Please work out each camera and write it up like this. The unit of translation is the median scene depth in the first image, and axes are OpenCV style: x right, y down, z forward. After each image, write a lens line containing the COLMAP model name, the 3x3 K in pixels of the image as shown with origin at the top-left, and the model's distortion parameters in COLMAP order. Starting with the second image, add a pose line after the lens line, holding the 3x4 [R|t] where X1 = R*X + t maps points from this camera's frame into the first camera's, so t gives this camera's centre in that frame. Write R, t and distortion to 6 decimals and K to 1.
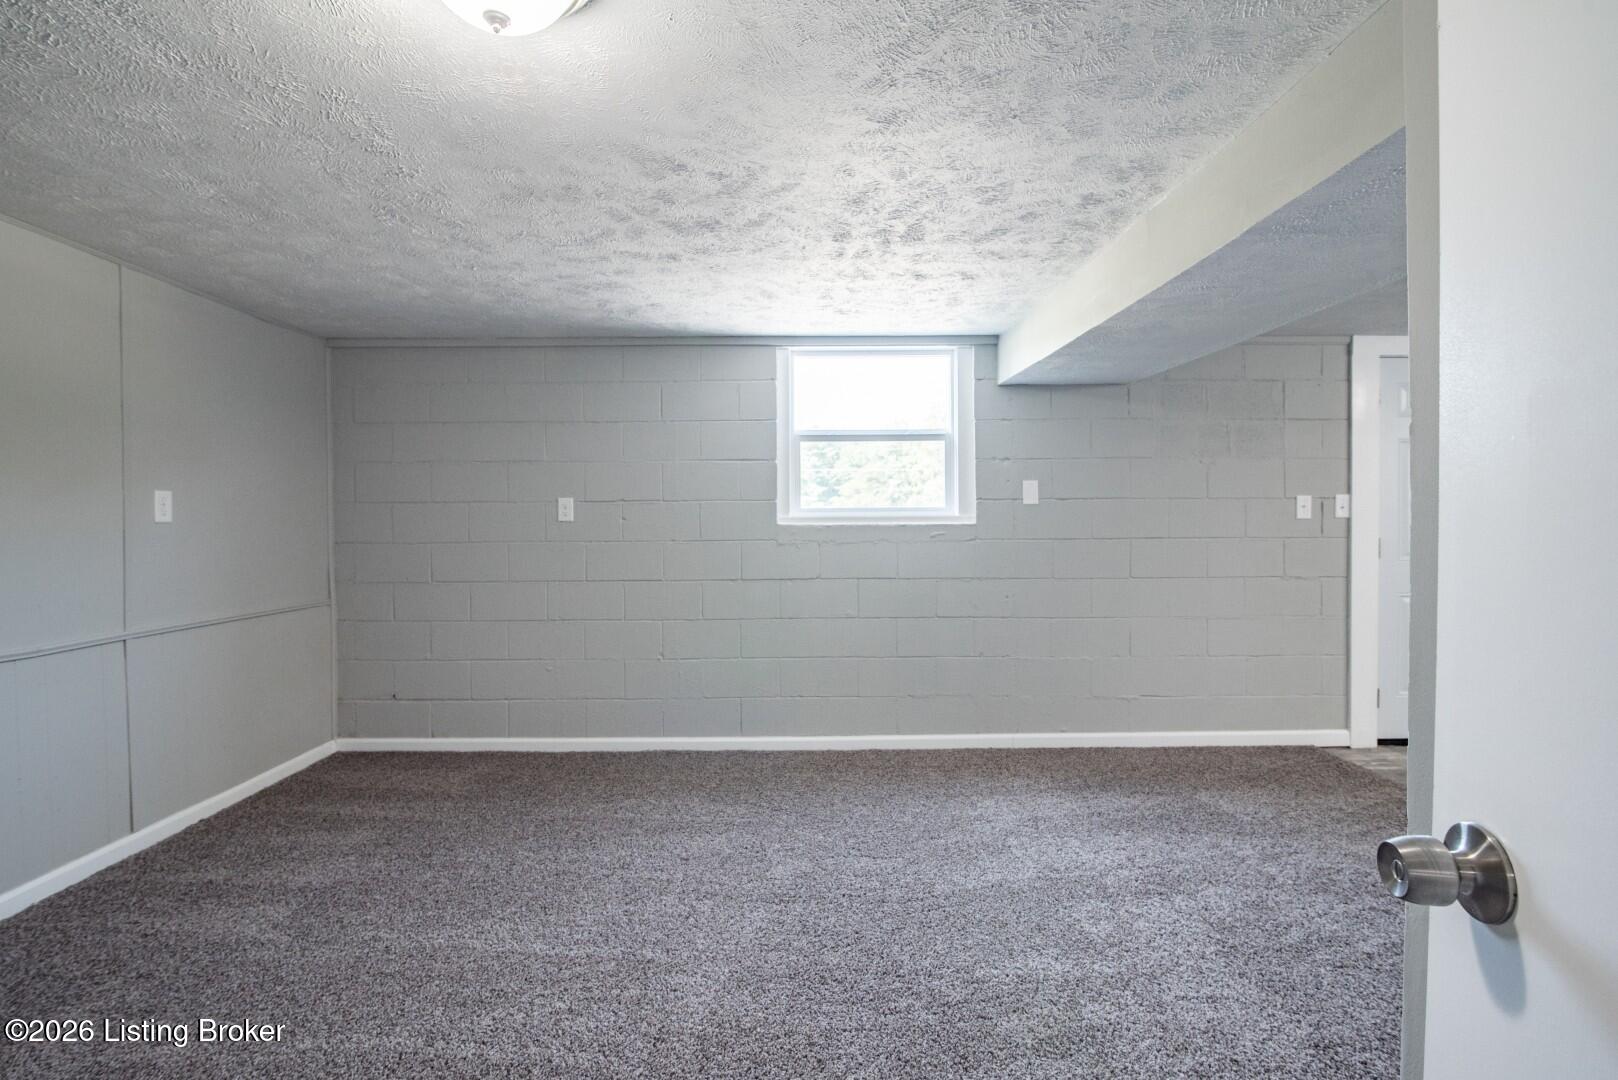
lens RADIAL K [[753.8, 0, 809.0], [0, 753.8, 540.0], [0, 0, 1]] dist [-0.003193, -0.000266]
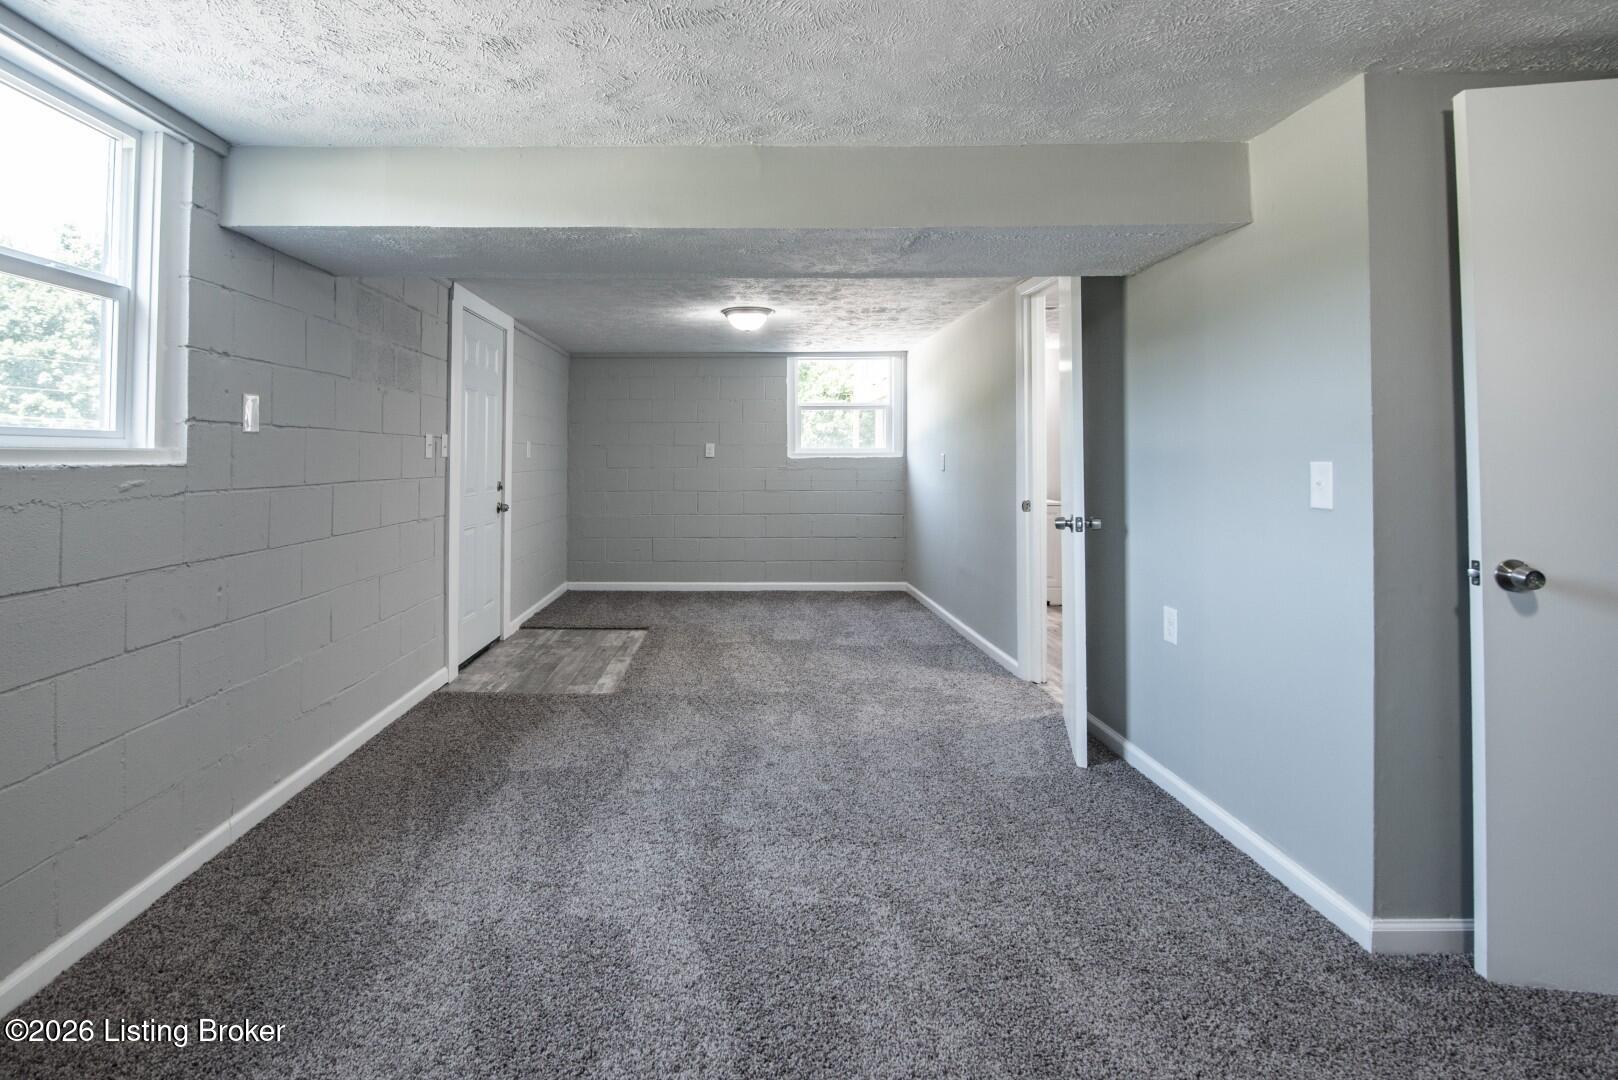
lens RADIAL K [[735.8, 0, 807.5], [0, 735.8, 448.7], [0, 0, 1]] dist [-0.002306, -0.000269]
pose [[0.053456, 0.015681, 0.998447, -0.289597], [0.030430, 0.999387, -0.017325, -0.009652], [-0.998106, 0.031309, 0.052946, 0.518859]]
